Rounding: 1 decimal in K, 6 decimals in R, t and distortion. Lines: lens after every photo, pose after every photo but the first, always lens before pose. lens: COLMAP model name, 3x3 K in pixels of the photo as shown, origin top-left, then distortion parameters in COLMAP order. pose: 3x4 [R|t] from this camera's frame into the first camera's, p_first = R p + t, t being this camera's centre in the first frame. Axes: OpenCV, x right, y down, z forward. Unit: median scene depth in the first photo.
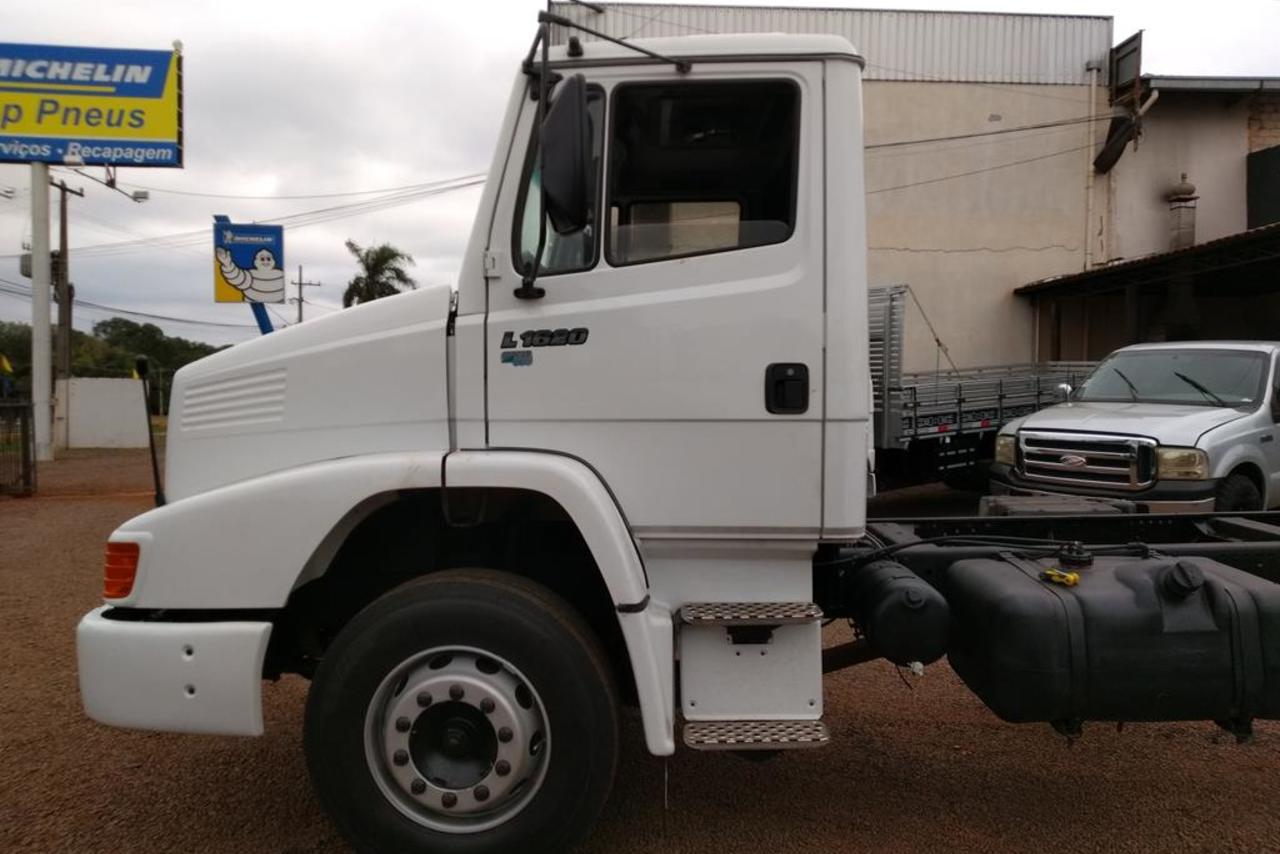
lens RADIAL K [[986.1, 0, 640.0], [0, 986.1, 427.0], [0, 0, 1]] dist [0.005162, -0.004454]
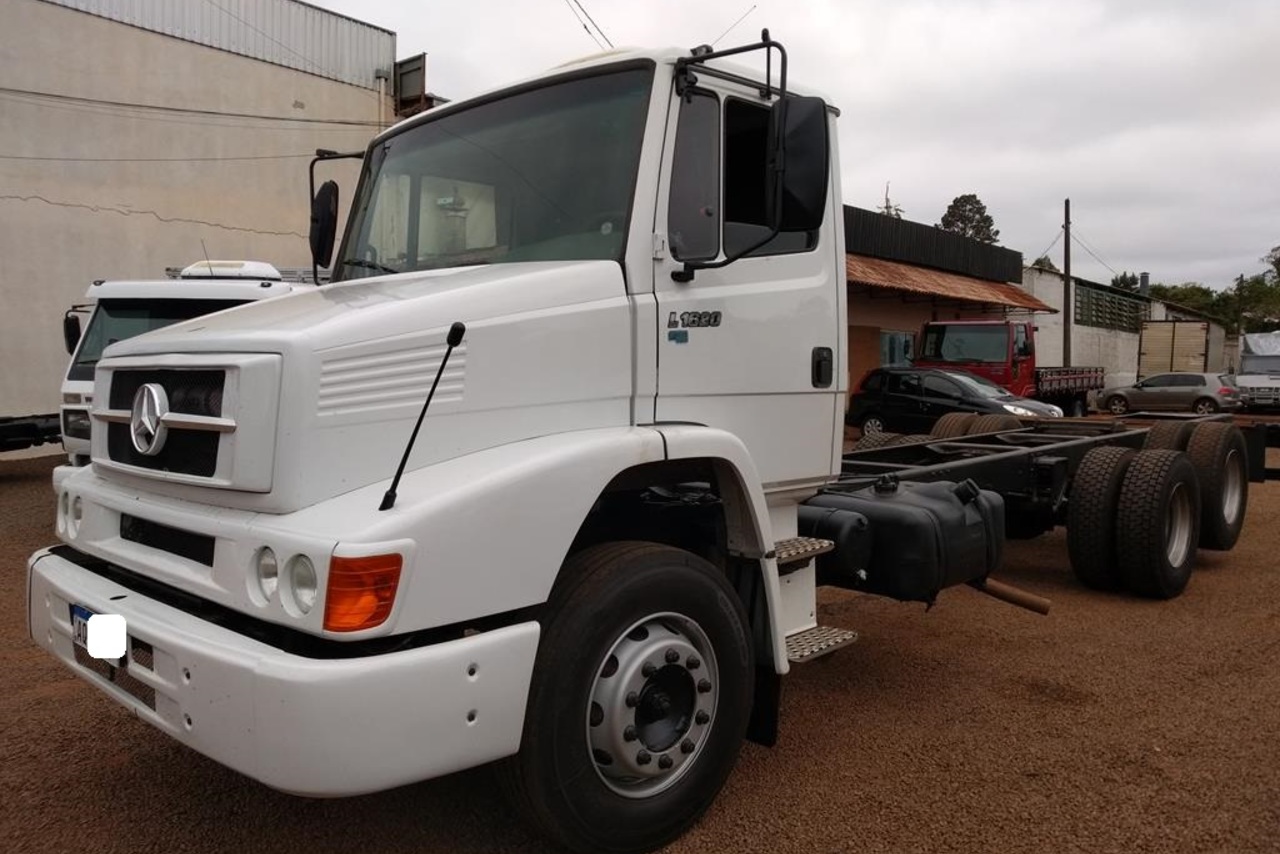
lens RADIAL K [[986.1, 0, 640.0], [0, 986.1, 427.0], [0, 0, 1]] dist [0.005162, -0.004454]
pose [[0.692299, -0.036990, 0.720662, -0.886207], [0.025898, 0.999316, 0.026414, -0.002021], [-0.721146, 0.000377, 0.692783, 0.280724]]
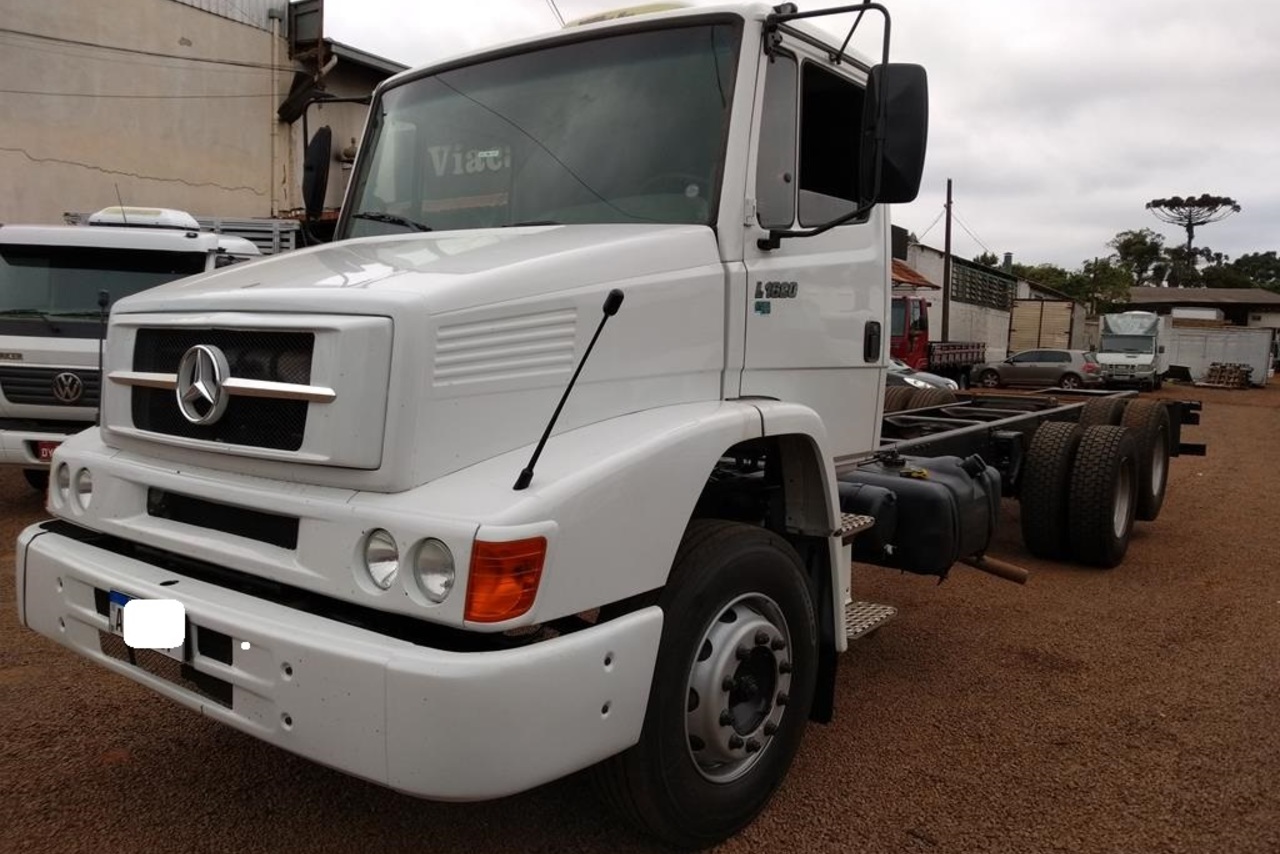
lens RADIAL K [[986.1, 0, 640.0], [0, 986.1, 427.0], [0, 0, 1]] dist [0.005162, -0.004454]
pose [[0.597481, -0.054301, 0.800042, -0.986260], [0.006399, 0.997996, 0.062957, -0.011330], [-0.801857, -0.032497, 0.596631, 0.467003]]
